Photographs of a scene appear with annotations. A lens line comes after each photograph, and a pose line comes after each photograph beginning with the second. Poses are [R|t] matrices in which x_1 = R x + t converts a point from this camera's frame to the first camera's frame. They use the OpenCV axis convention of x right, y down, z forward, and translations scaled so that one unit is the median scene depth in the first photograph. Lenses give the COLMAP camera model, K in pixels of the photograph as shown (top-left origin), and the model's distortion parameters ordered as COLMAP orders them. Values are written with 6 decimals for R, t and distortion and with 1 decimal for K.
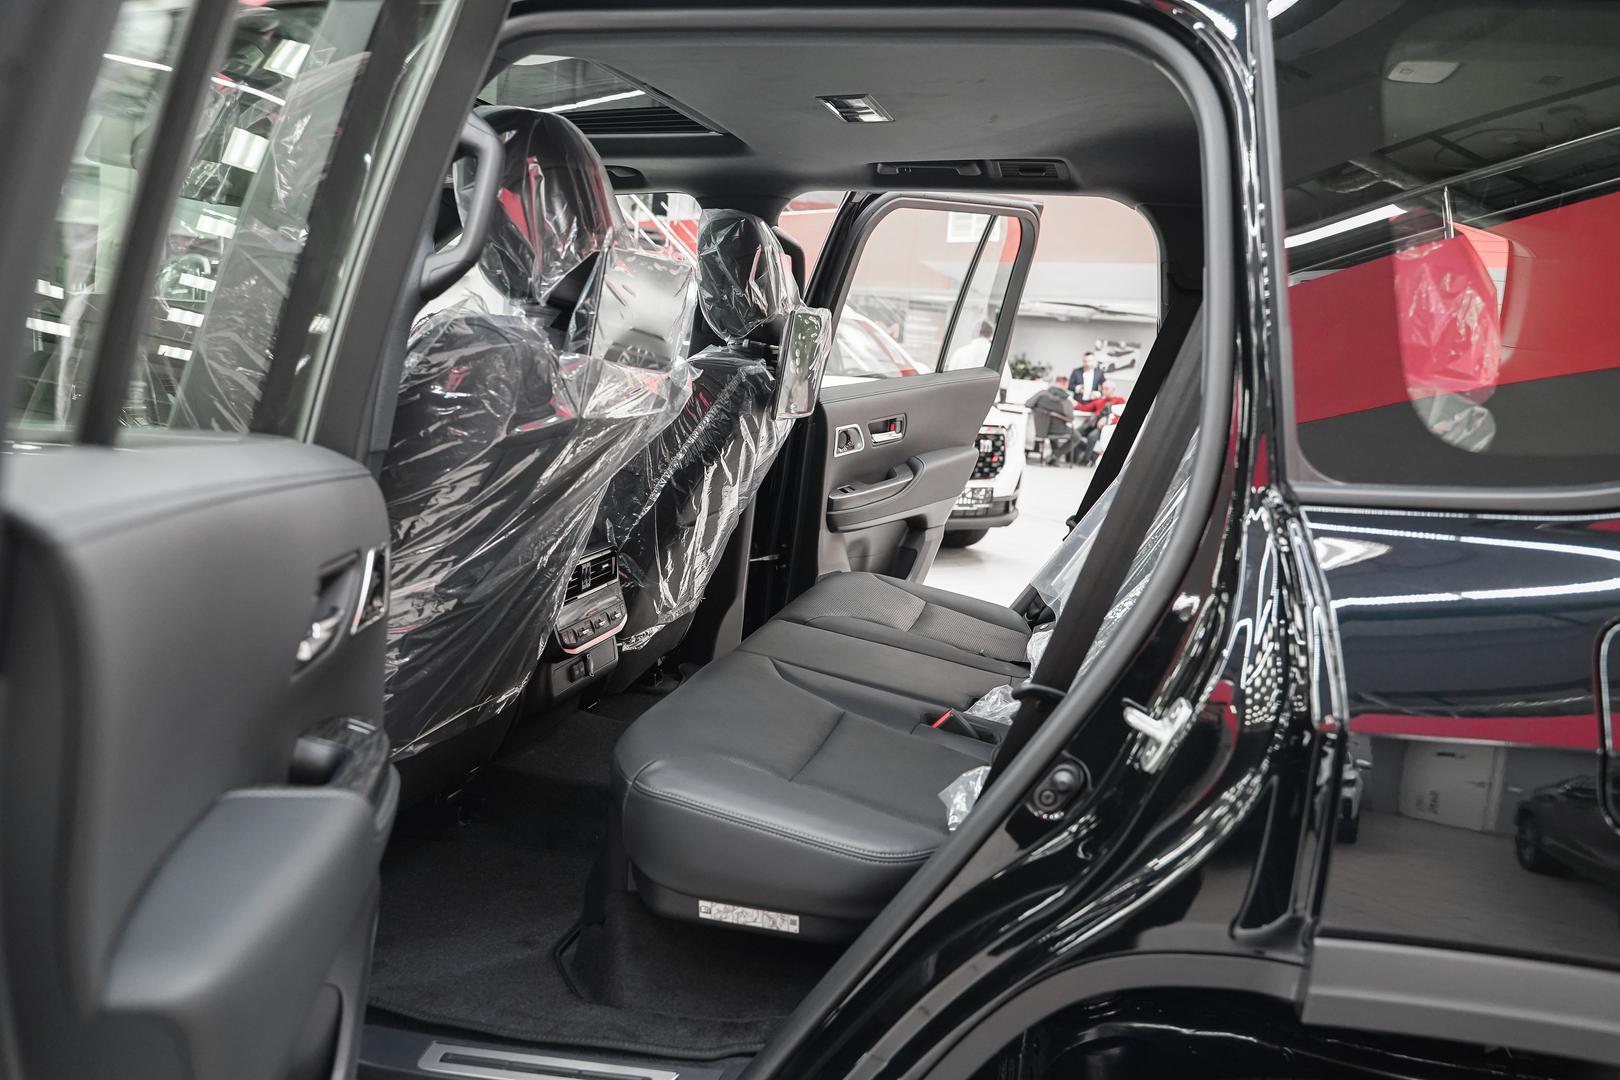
lens RADIAL K [[1282.8, 0, 810.0], [0, 1282.8, 540.0], [0, 0, 1]] dist [0.000908, -0.005200]
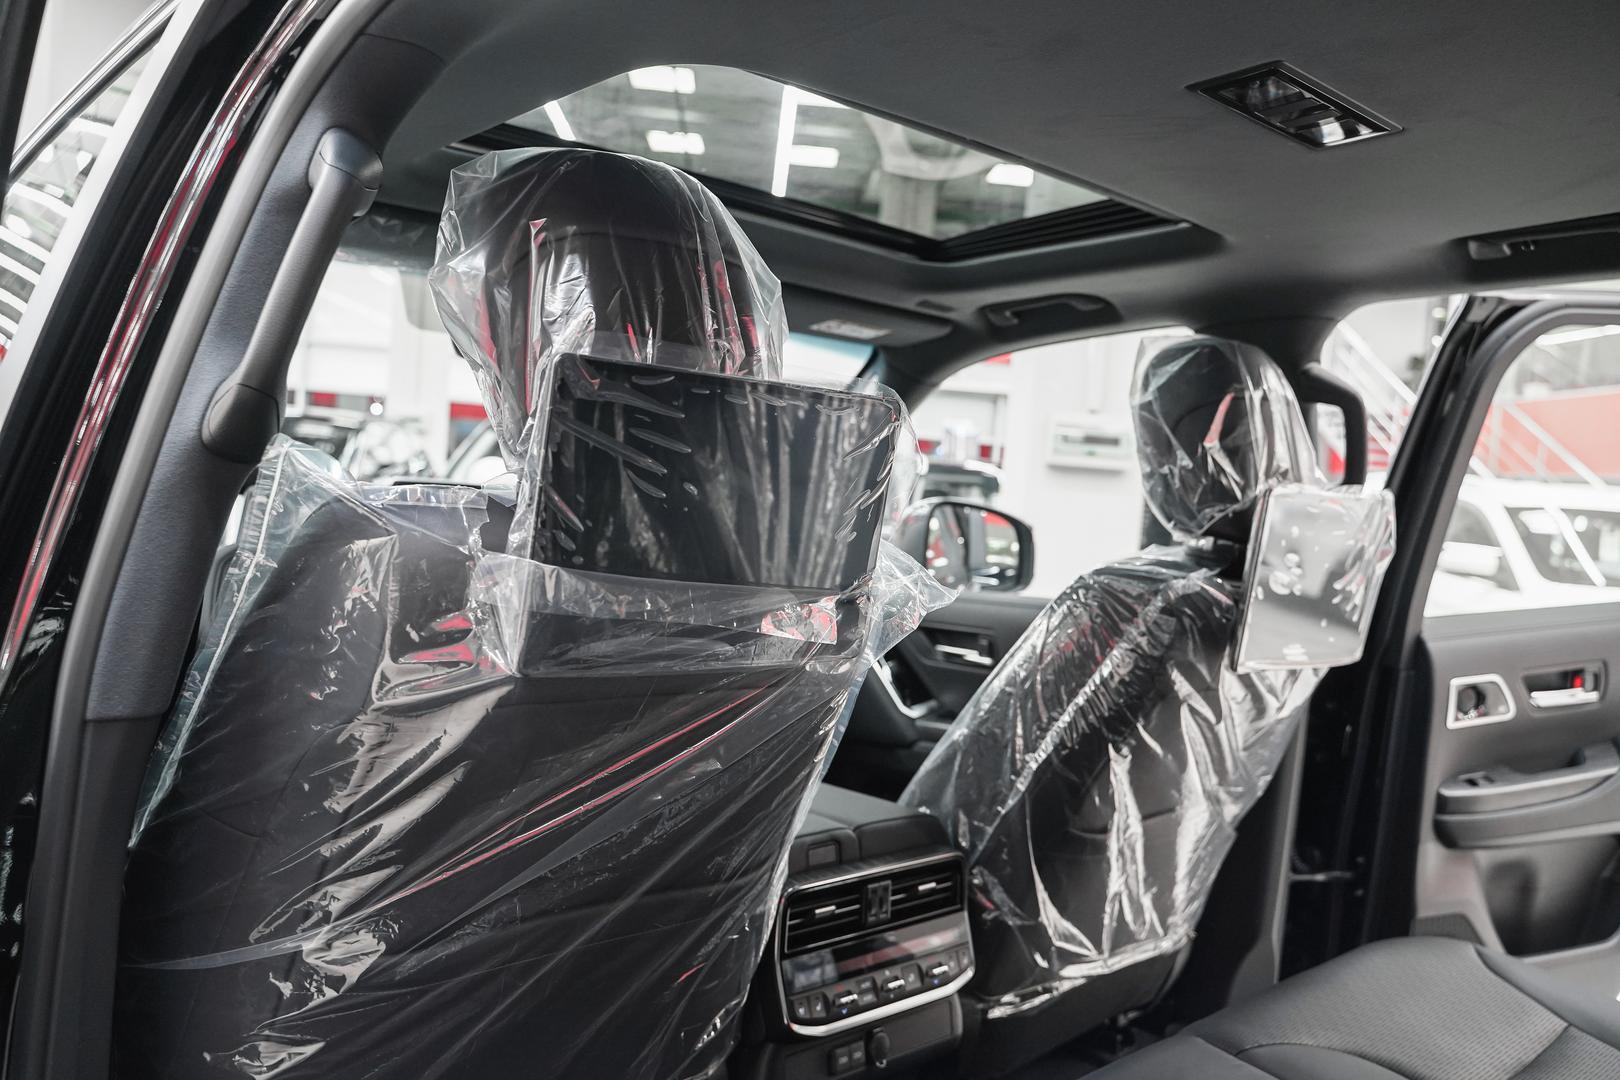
lens RADIAL K [[1282.8, 0, 810.0], [0, 1282.8, 540.0], [0, 0, 1]] dist [0.000908, -0.005200]
pose [[0.832116, 0.006172, -0.554567, 0.124795], [-0.092291, 0.987536, -0.127491, -0.054972], [0.546868, 0.157270, 0.822315, 0.365936]]
